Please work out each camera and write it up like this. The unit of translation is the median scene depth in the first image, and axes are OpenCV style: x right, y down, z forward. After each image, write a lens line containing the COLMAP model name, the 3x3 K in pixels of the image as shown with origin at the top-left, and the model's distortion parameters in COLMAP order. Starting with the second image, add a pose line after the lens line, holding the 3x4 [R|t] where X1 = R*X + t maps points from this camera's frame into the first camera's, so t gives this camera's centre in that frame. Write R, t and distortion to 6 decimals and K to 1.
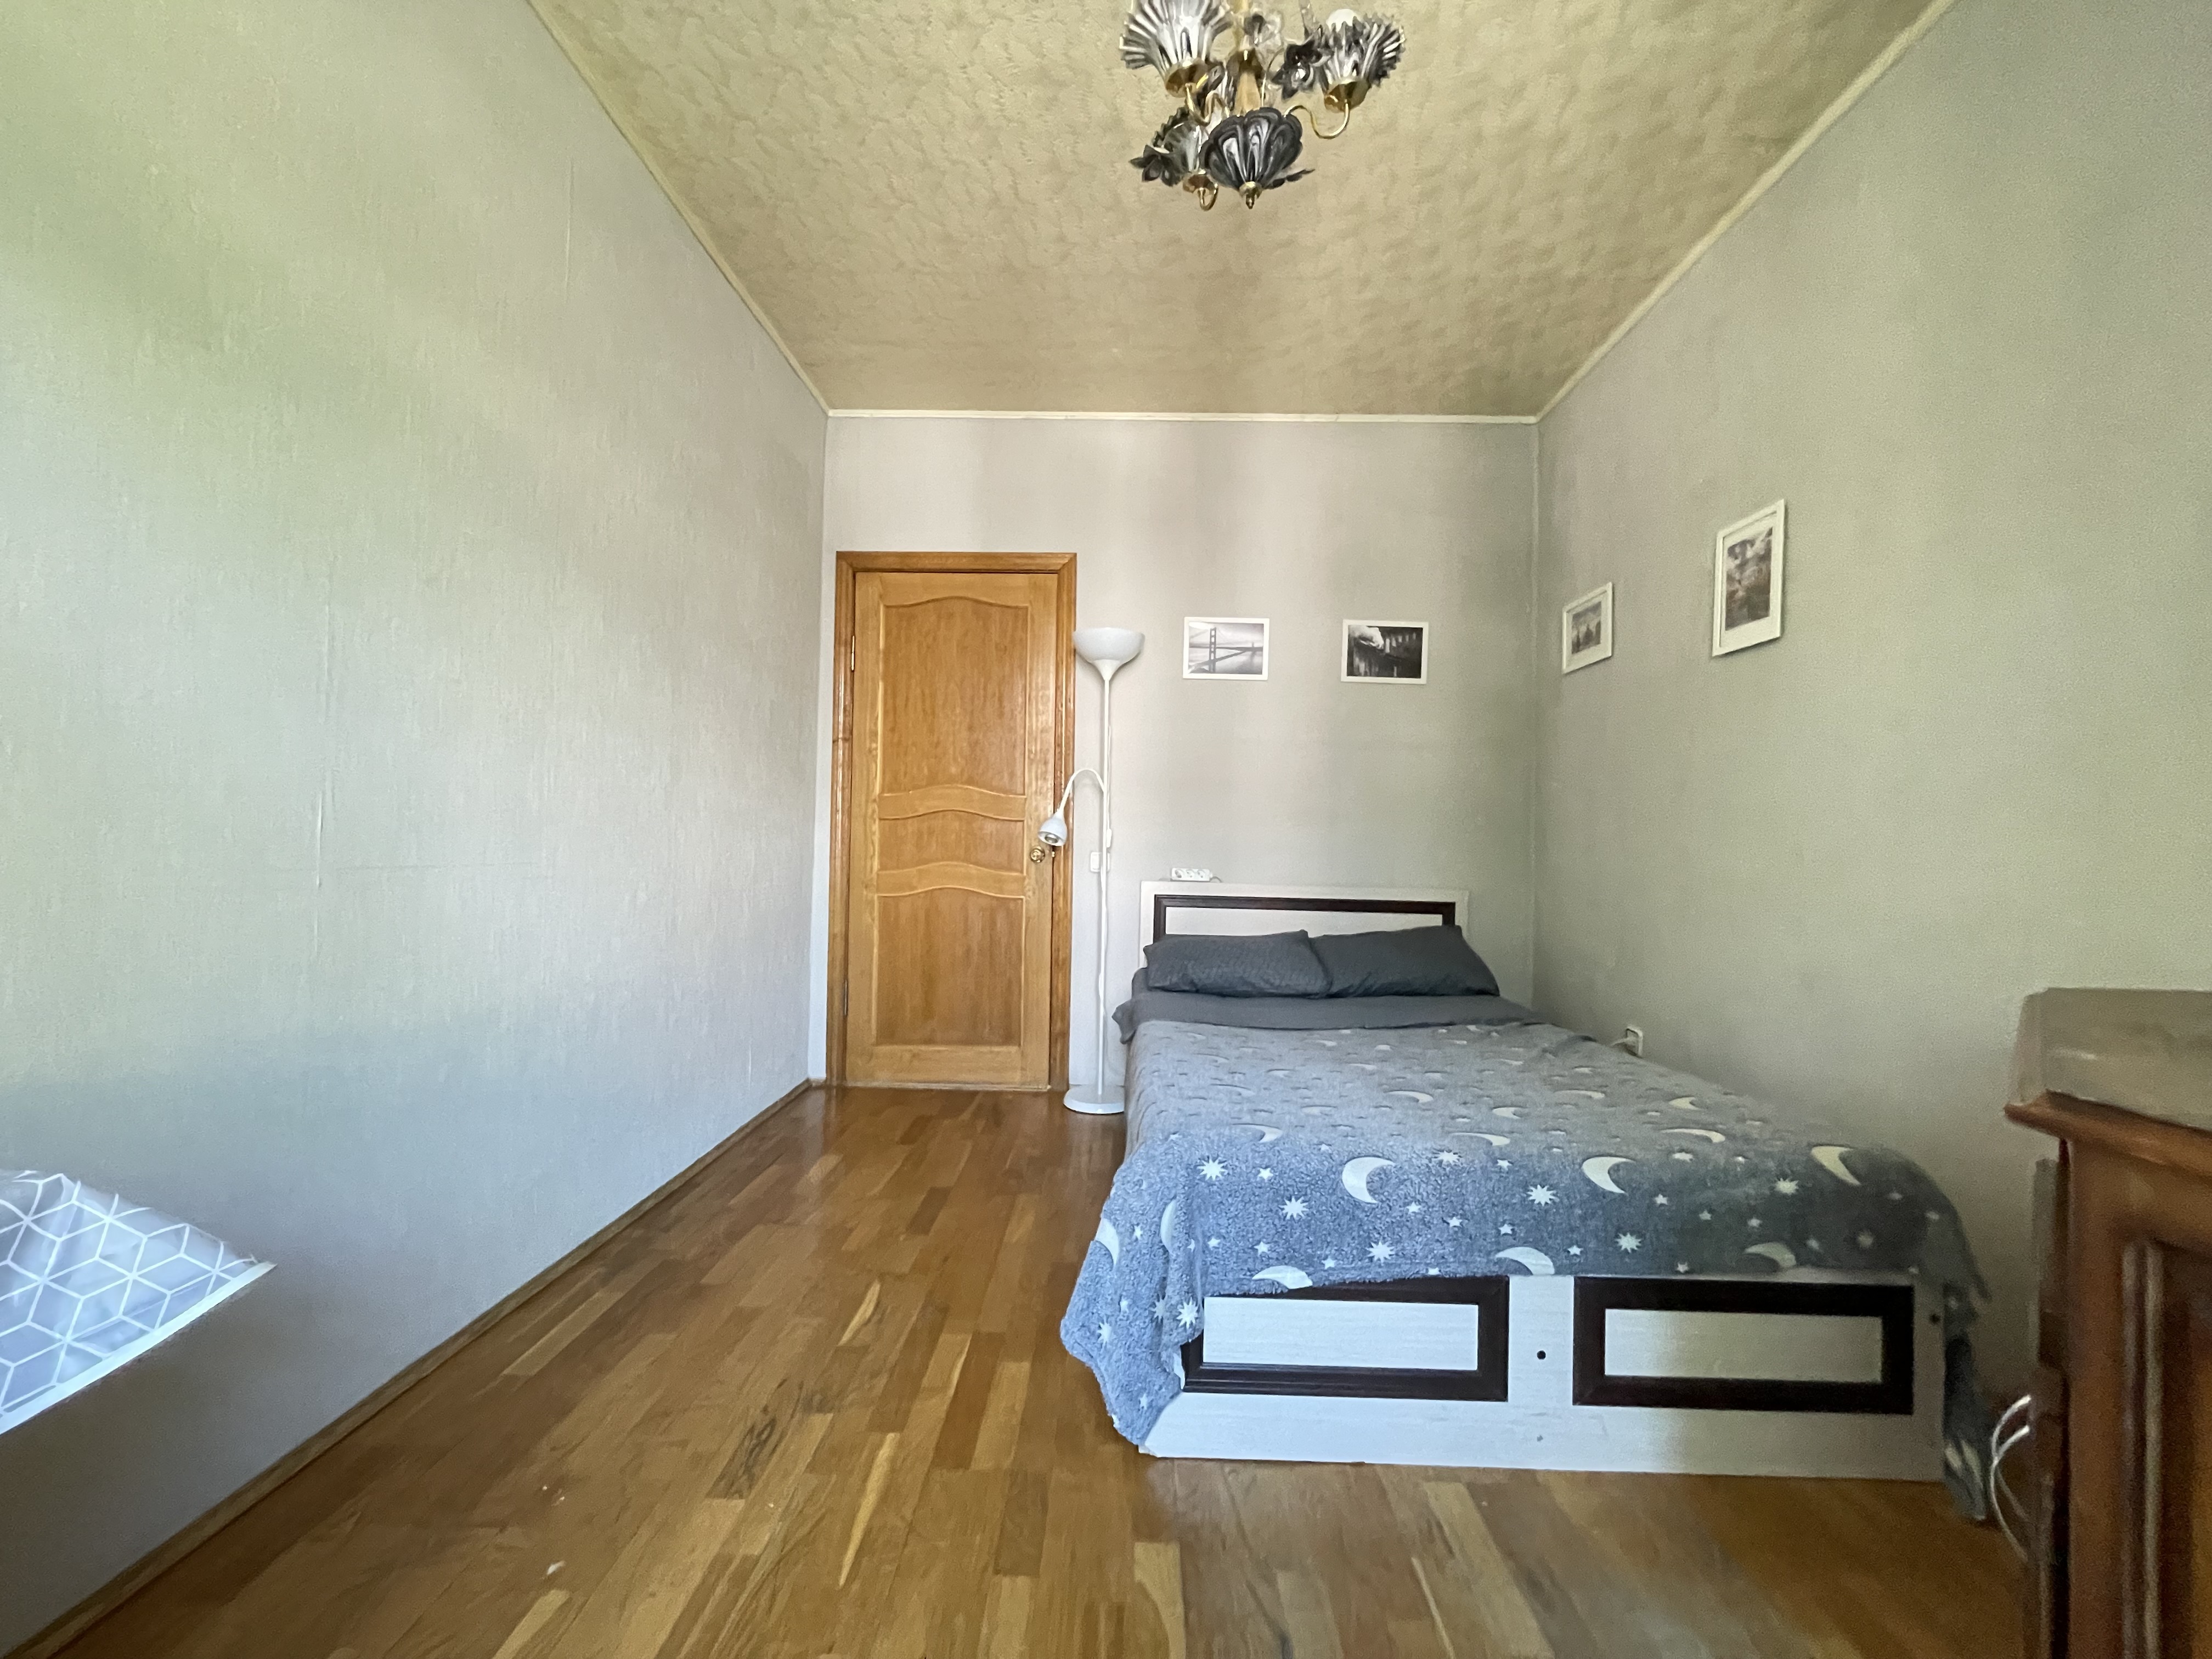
lens RADIAL K [[898.5, 0, 1107.4], [0, 898.5, 825.4], [0, 0, 1]] dist [-0.000747, -0.001116]
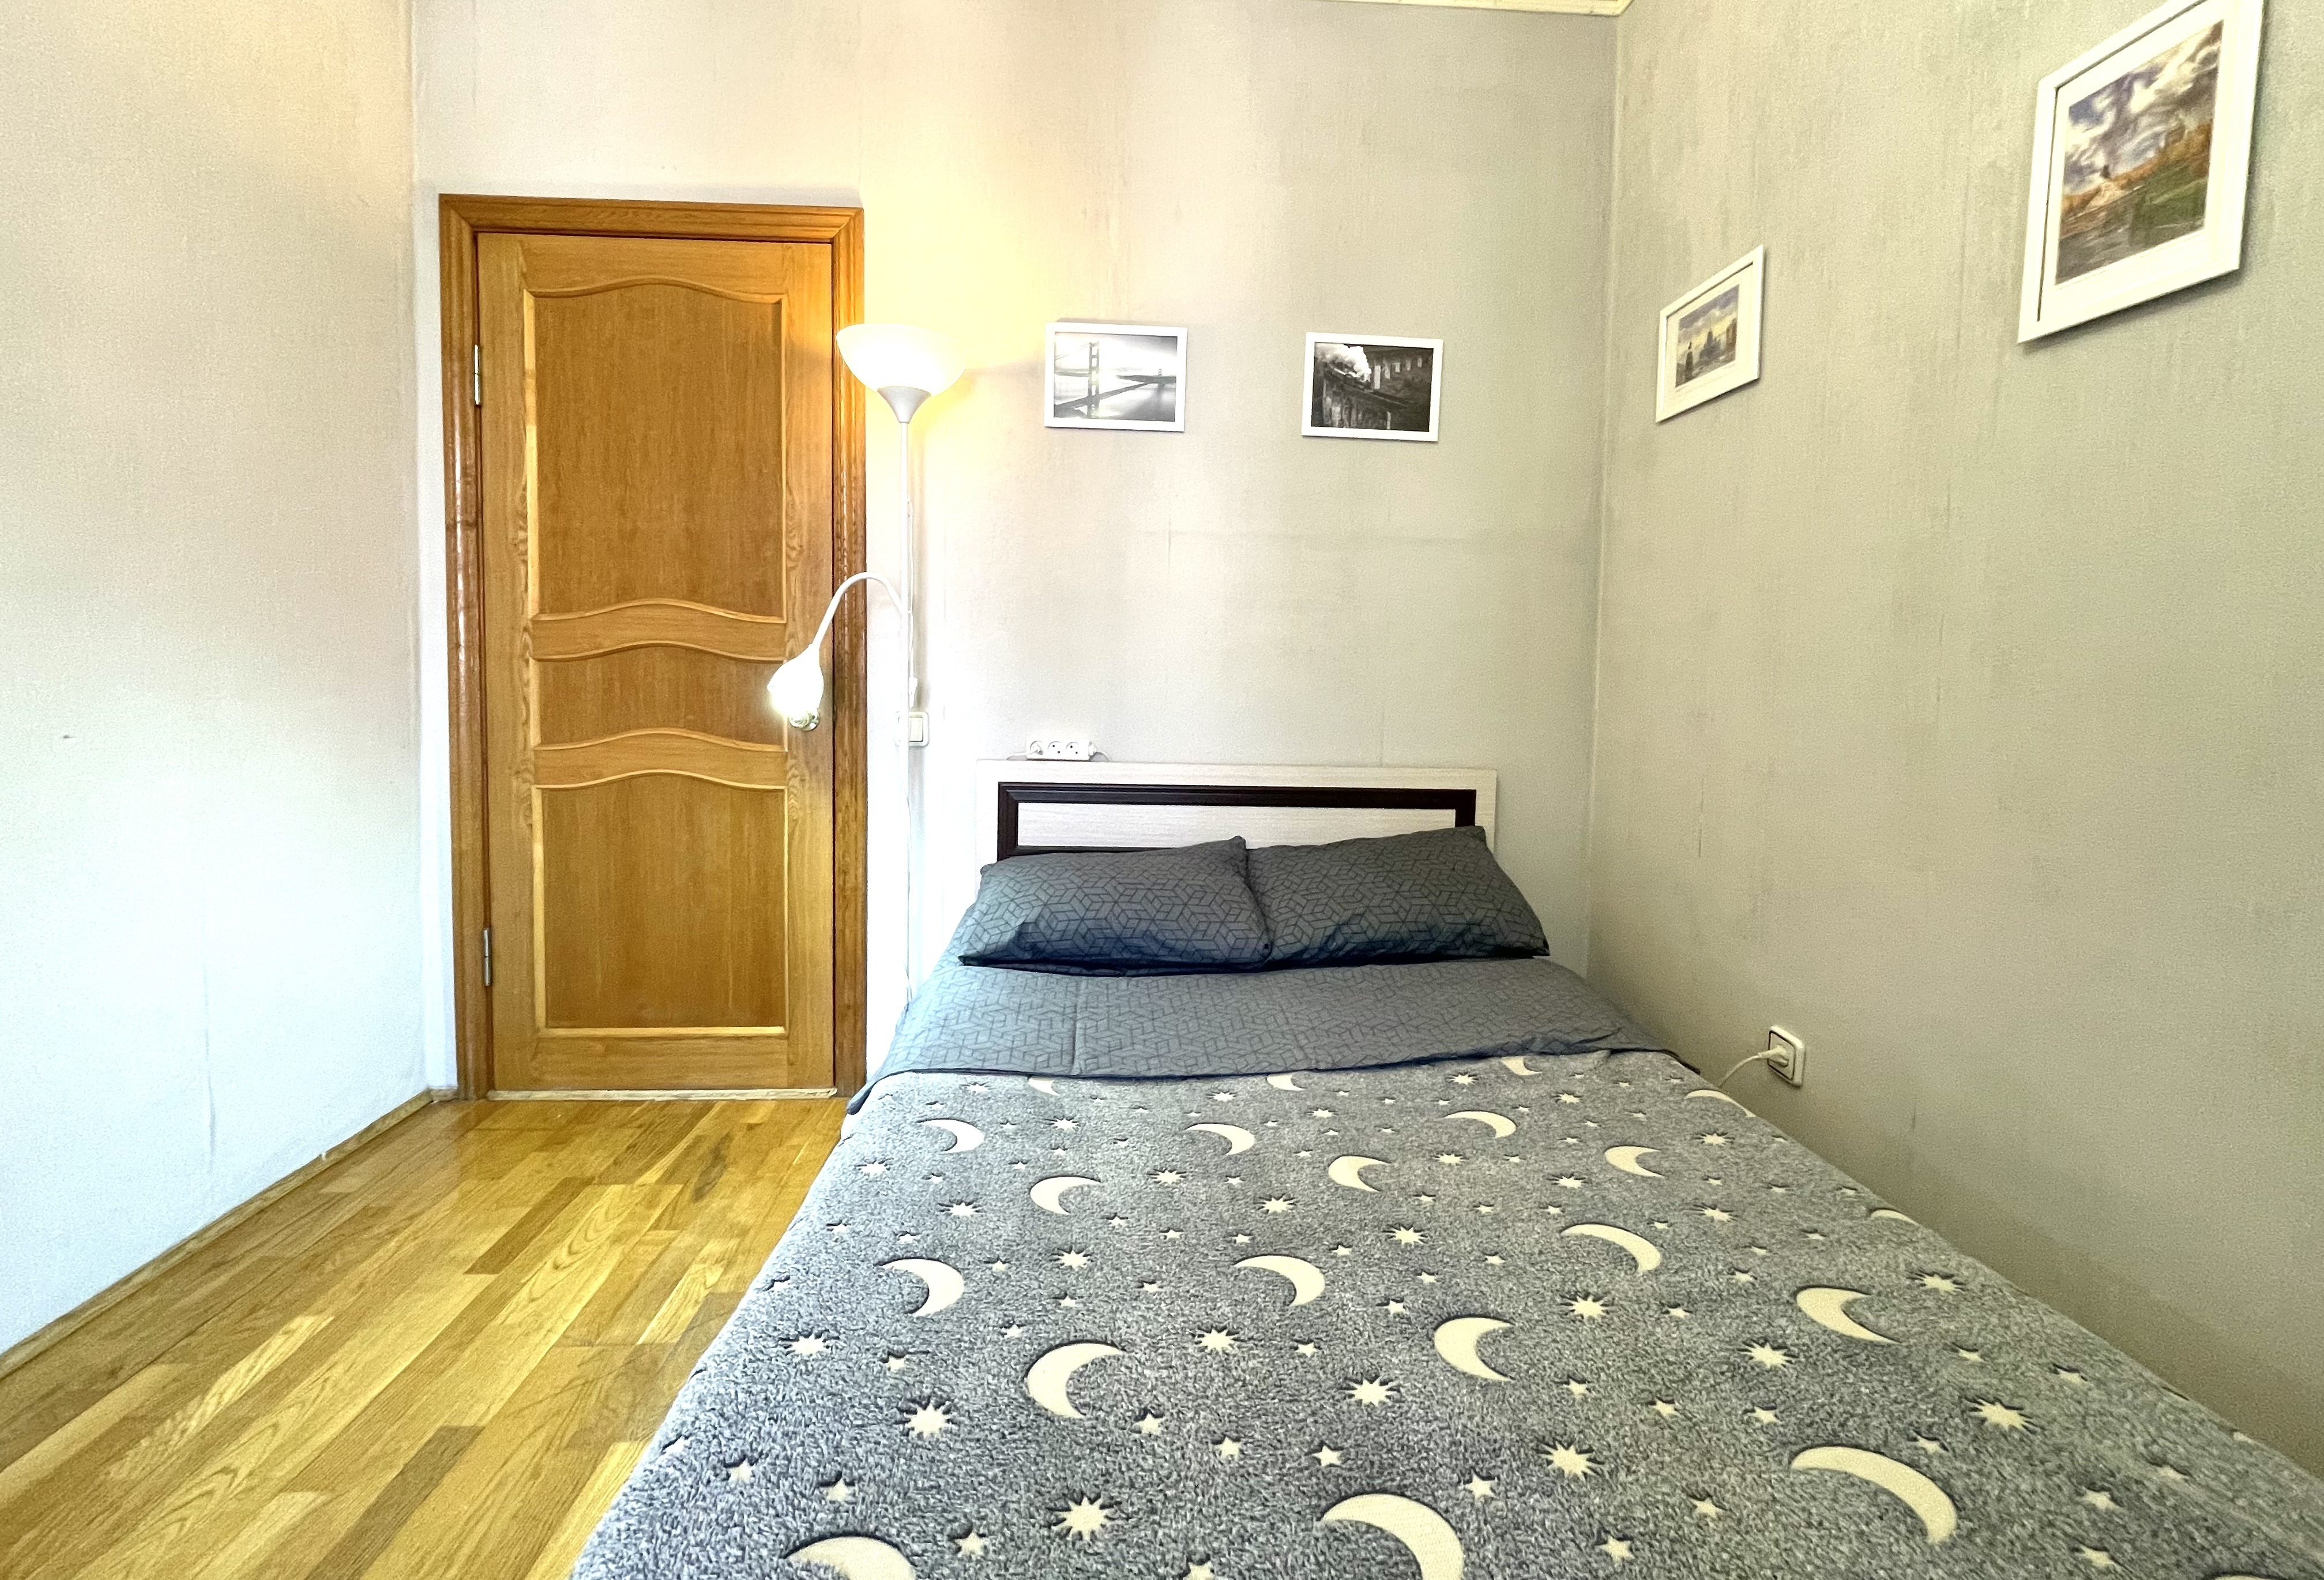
lens RADIAL K [[949.2, 0, 1162.2], [0, 949.2, 706.6], [0, 0, 1]] dist [-0.003926, -0.000010]
pose [[0.997281, -0.005564, 0.073488, 0.115788], [0.000861, 0.997958, 0.063865, -0.016030], [-0.073693, -0.063628, 0.995249, 0.348565]]
